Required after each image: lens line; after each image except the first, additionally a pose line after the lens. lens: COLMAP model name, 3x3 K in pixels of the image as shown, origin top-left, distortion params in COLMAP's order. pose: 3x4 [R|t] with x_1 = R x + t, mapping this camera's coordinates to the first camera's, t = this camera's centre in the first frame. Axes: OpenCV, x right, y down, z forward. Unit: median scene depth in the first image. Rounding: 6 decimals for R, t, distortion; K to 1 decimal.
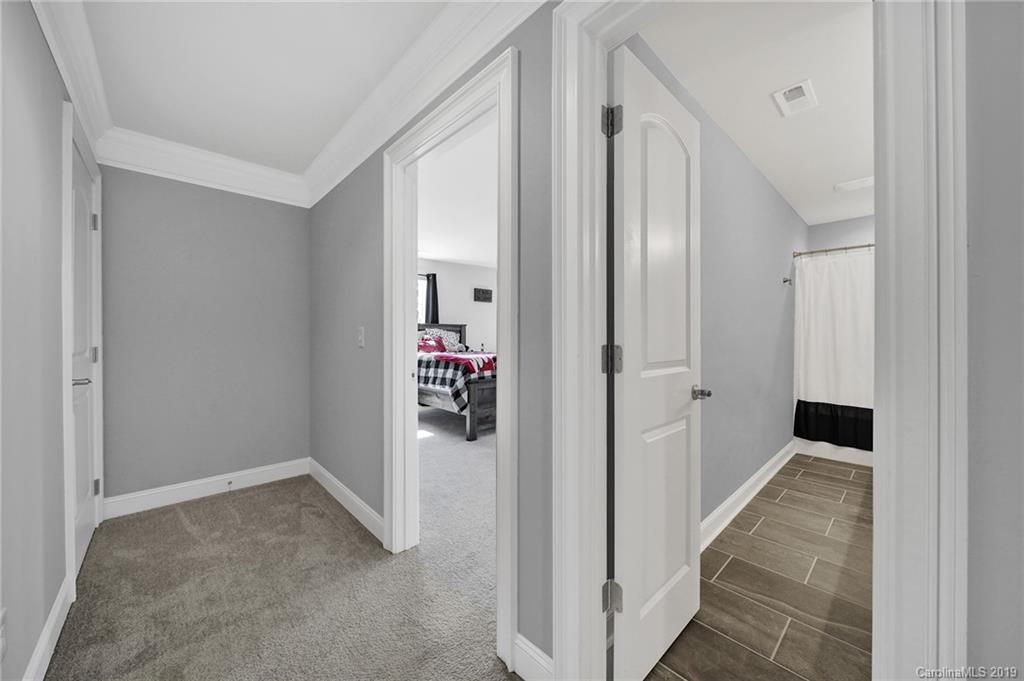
lens RADIAL K [[368.1, 0, 516.9], [0, 368.1, 338.5], [0, 0, 1]] dist [-0.001825, -0.000883]
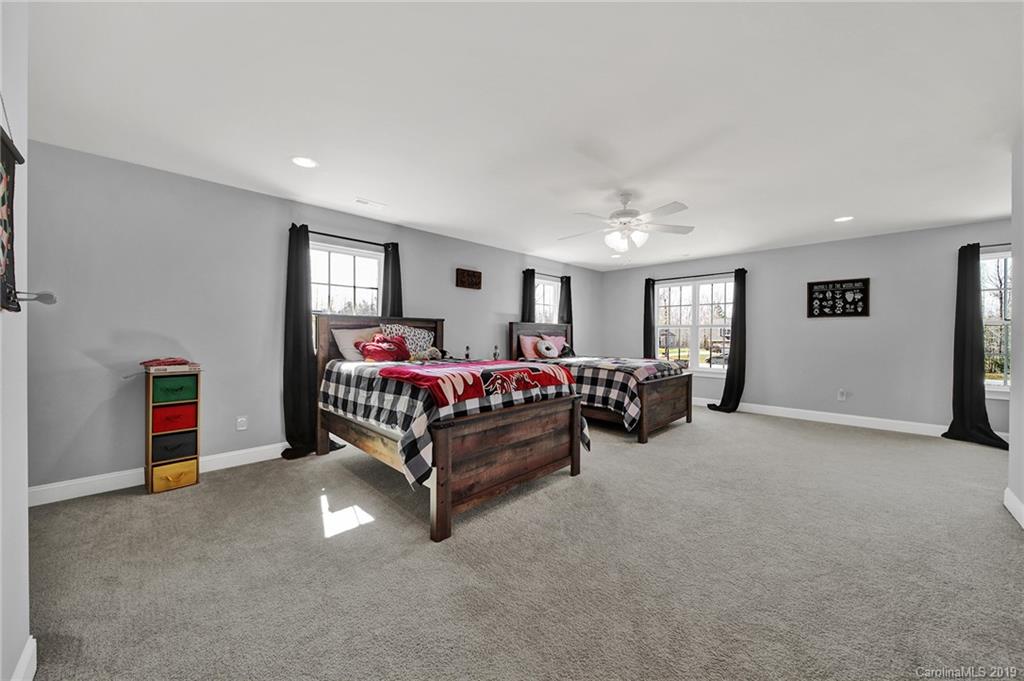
lens RADIAL K [[368.1, 0, 512.4], [0, 368.1, 340.0], [0, 0, 1]] dist [-0.001825, -0.000883]
pose [[0.999867, 0.003912, 0.015835, -0.029555], [-0.003958, 0.999988, 0.002873, -0.001908], [-0.015823, -0.002936, 0.999870, 0.454523]]
